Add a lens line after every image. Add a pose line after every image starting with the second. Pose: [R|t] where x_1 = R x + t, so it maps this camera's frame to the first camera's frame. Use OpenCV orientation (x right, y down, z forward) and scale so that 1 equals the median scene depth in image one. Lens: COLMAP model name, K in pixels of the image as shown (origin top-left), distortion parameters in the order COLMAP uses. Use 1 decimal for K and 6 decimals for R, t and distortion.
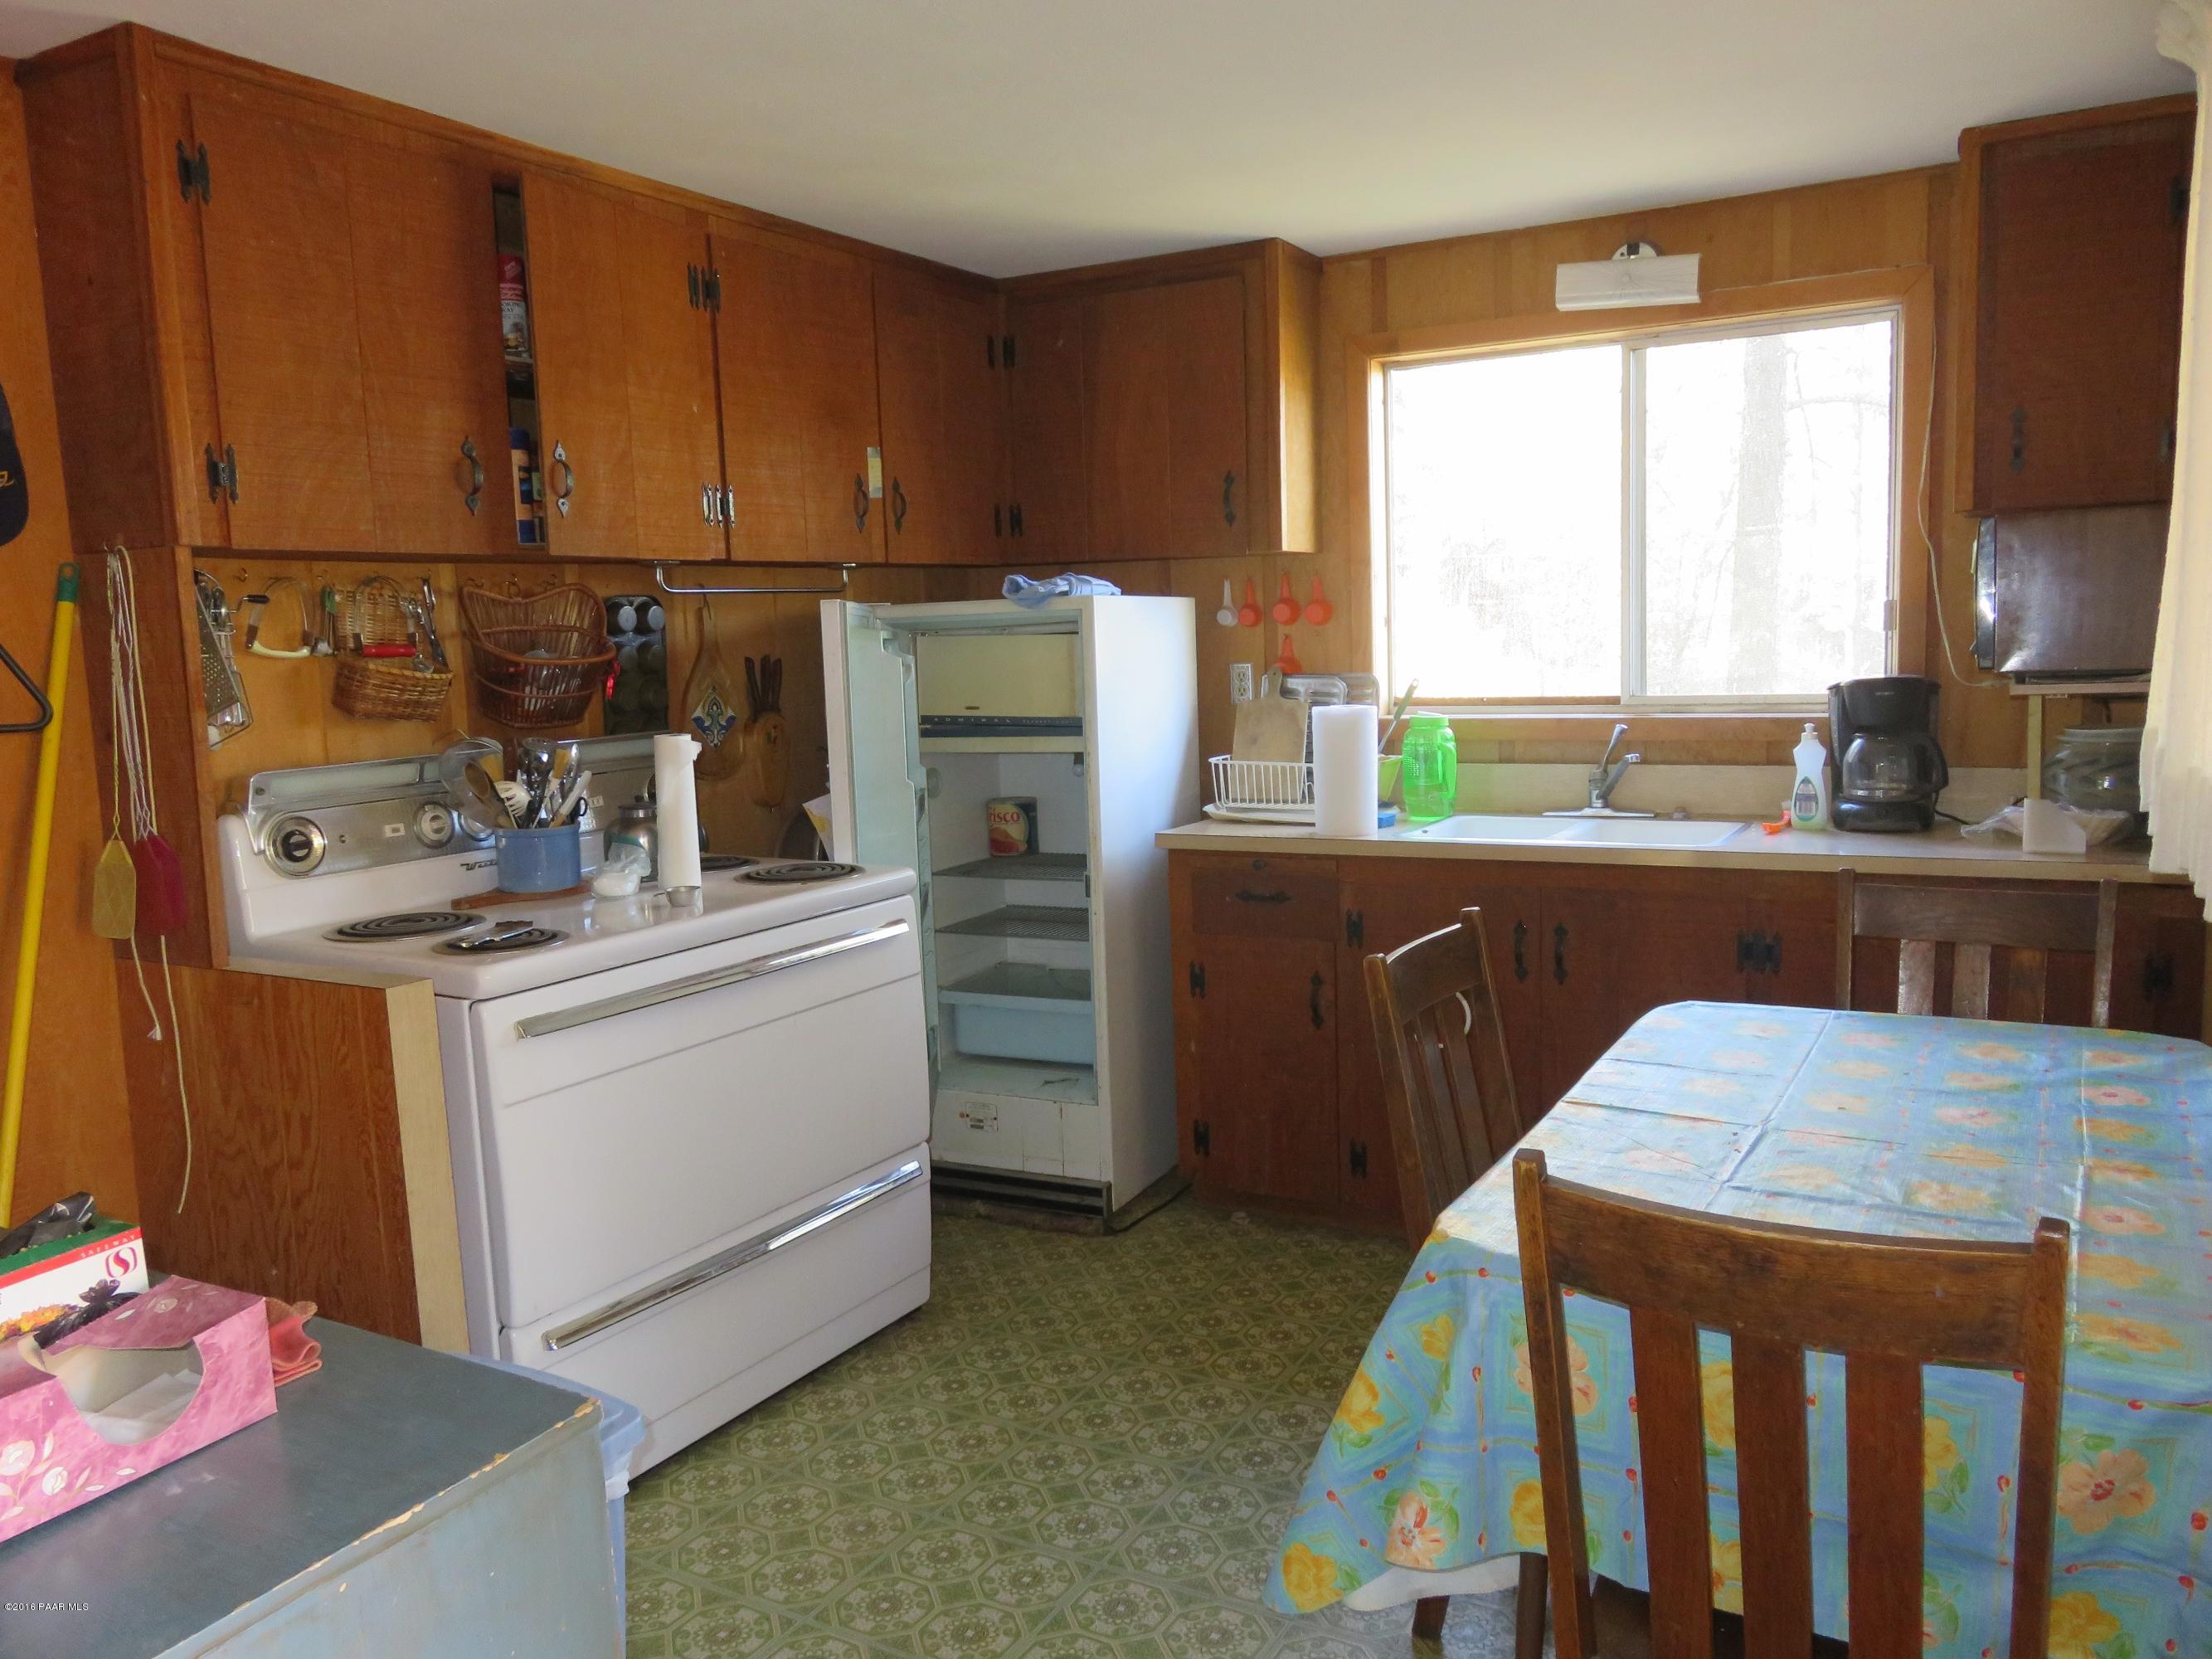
lens RADIAL K [[1646.4, 0, 1108.1], [0, 1646.4, 832.8], [0, 0, 1]] dist [-0.031381, 0.010714]
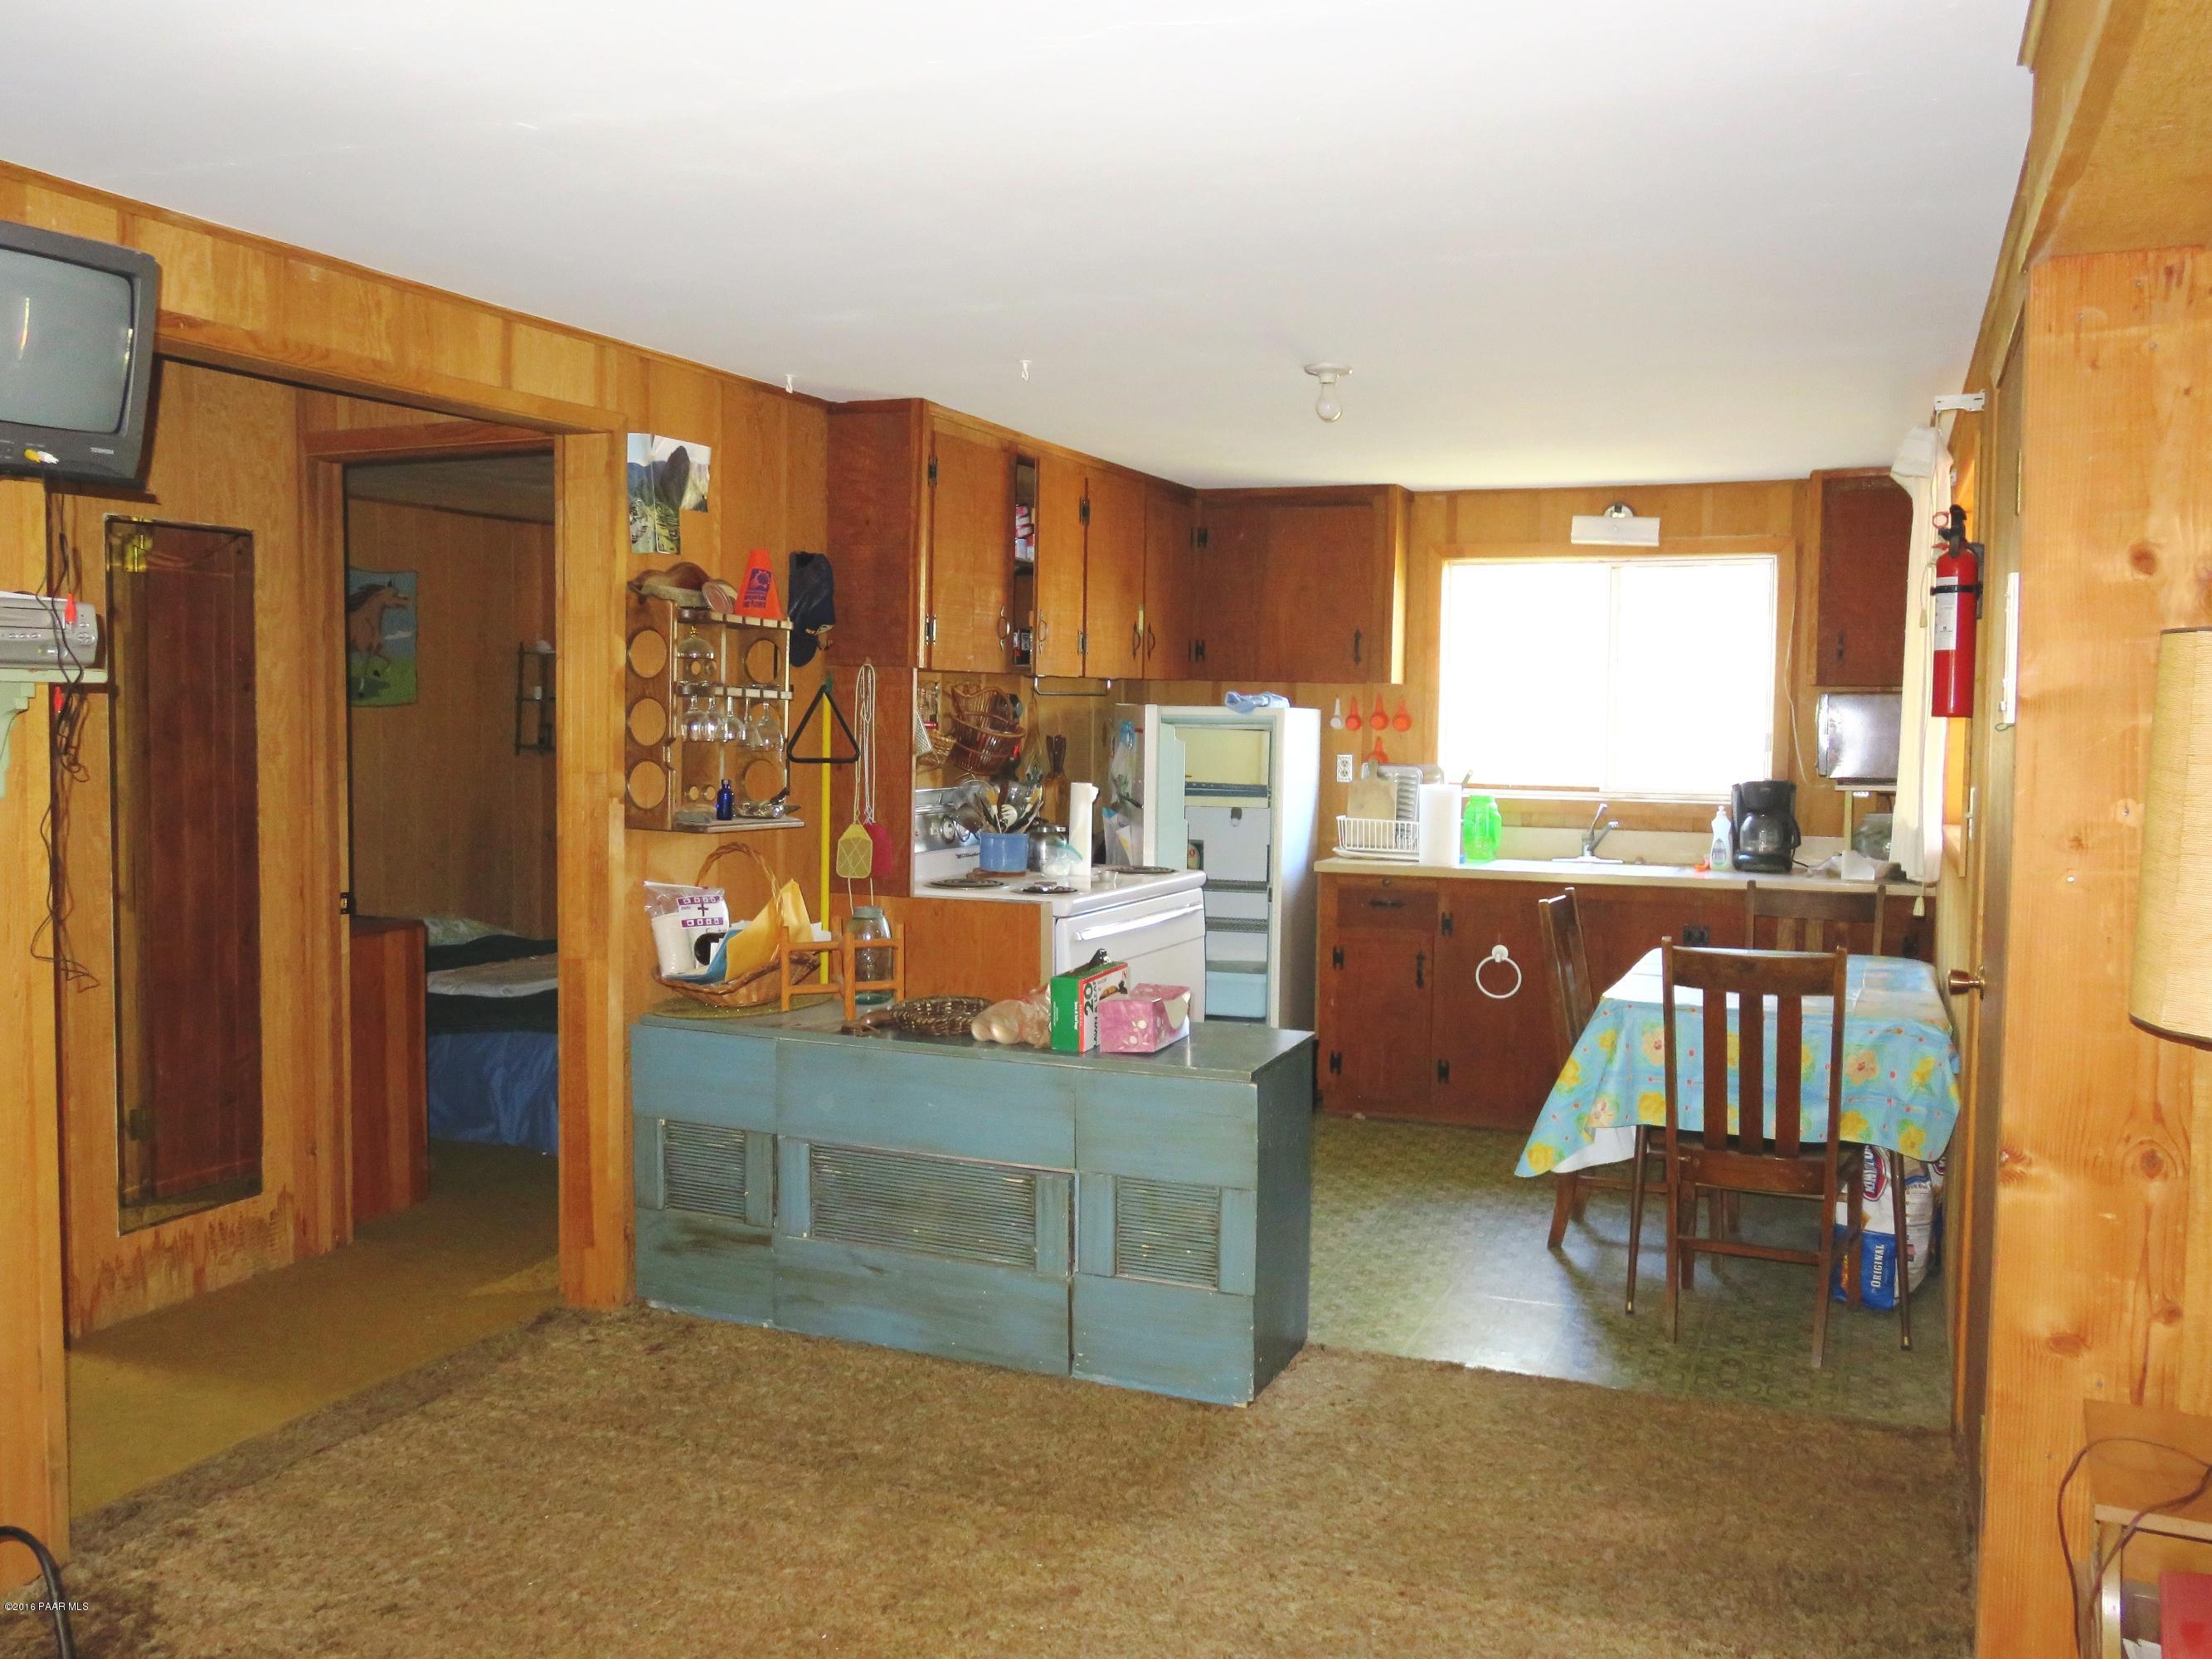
lens RADIAL K [[1872.3, 0, 1111.4], [0, 1872.3, 825.0], [0, 0, 1]] dist [-0.036841, -0.000213]
pose [[0.990950, 0.040016, 0.128127, -0.402740], [-0.032073, 0.997468, -0.063471, 0.086954], [-0.130342, 0.058788, 0.989725, -0.746337]]
